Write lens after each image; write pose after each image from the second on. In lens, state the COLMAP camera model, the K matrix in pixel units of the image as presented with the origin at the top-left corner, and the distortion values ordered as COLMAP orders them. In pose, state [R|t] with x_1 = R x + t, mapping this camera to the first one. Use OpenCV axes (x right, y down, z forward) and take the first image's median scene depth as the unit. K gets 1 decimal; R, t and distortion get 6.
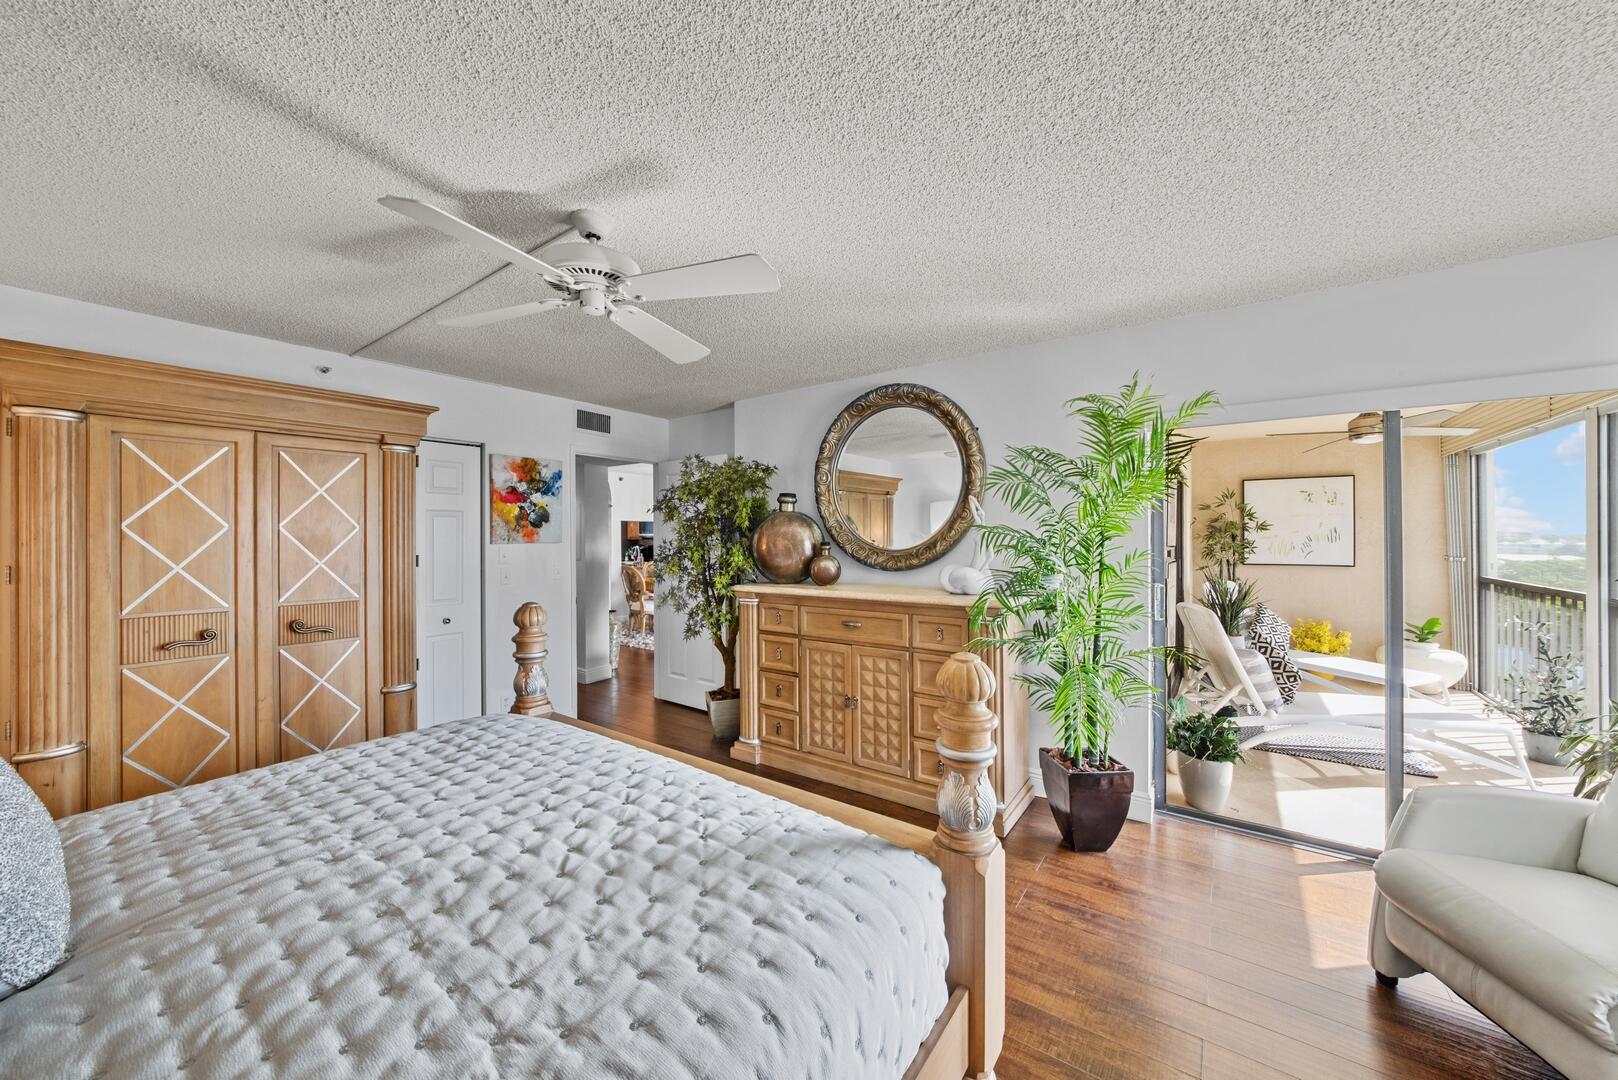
lens RADIAL K [[563.9, 0, 806.7], [0, 563.9, 535.0], [0, 0, 1]] dist [0.000559, 0.000067]
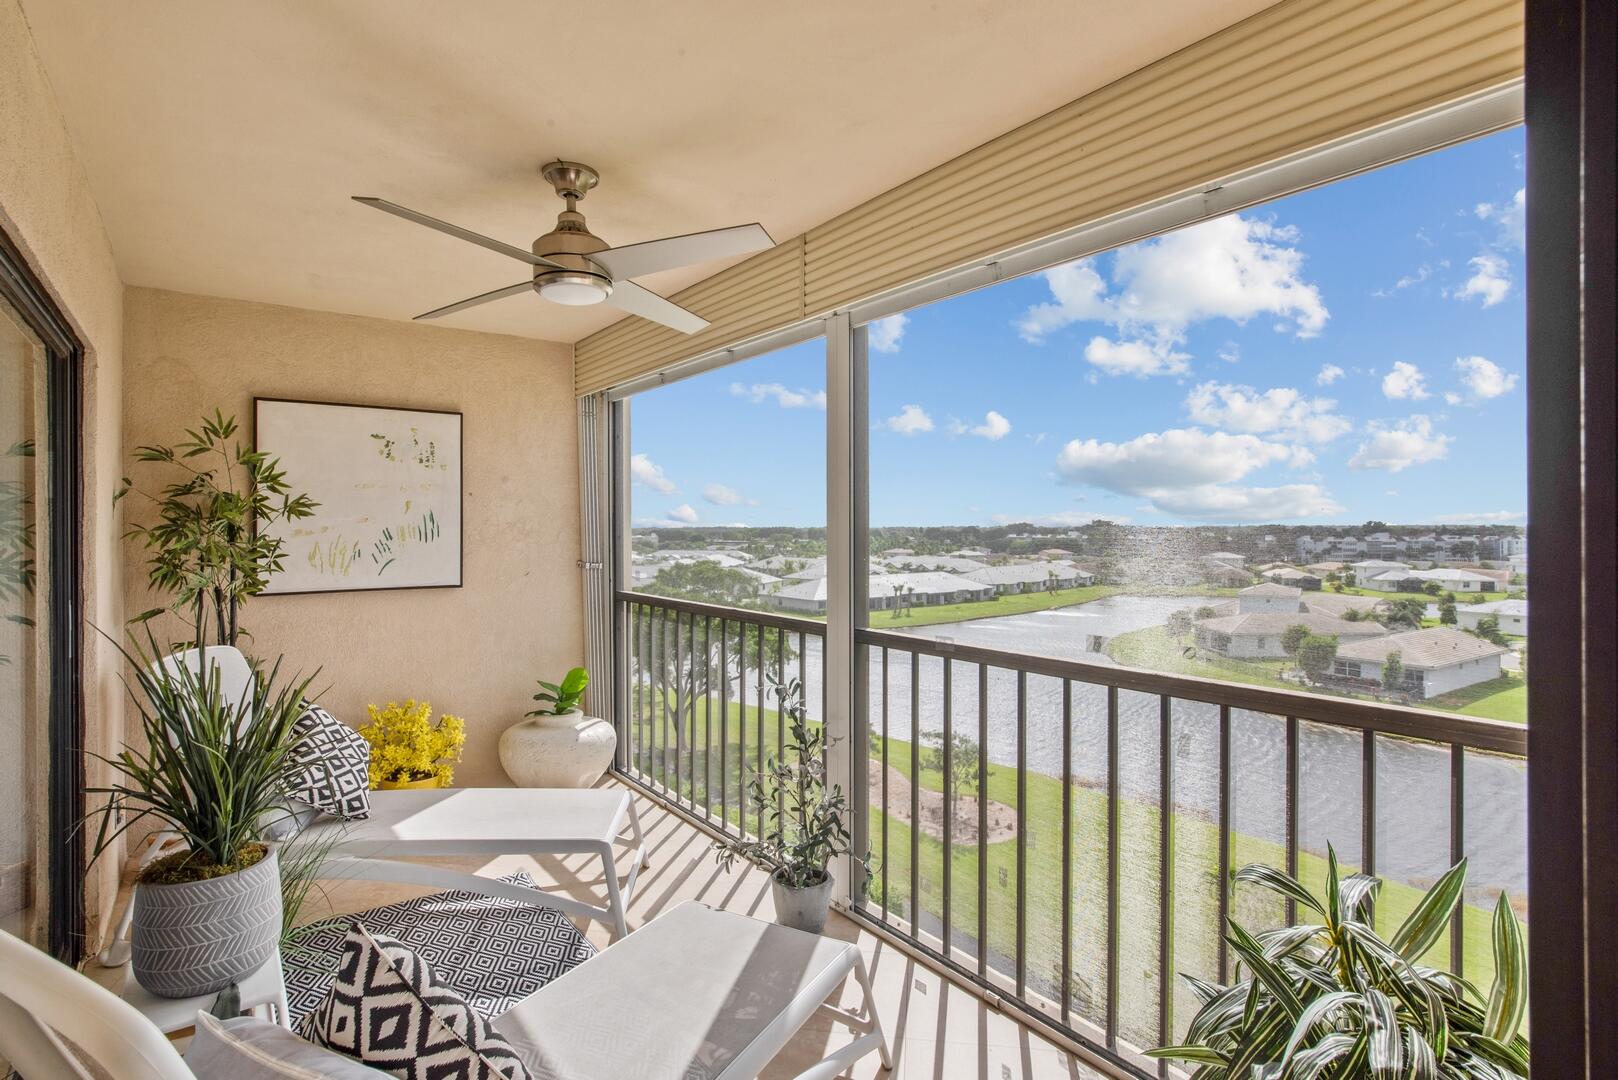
lens RADIAL K [[750.8, 0, 809.0], [0, 750.8, 526.8], [0, 0, 1]] dist [0.001393, 0.000102]
pose [[0.266971, -0.003031, 0.963700, 0.355853], [-0.003052, 0.999987, 0.003990, -0.003540], [-0.963700, -0.004006, 0.266958, 0.467639]]
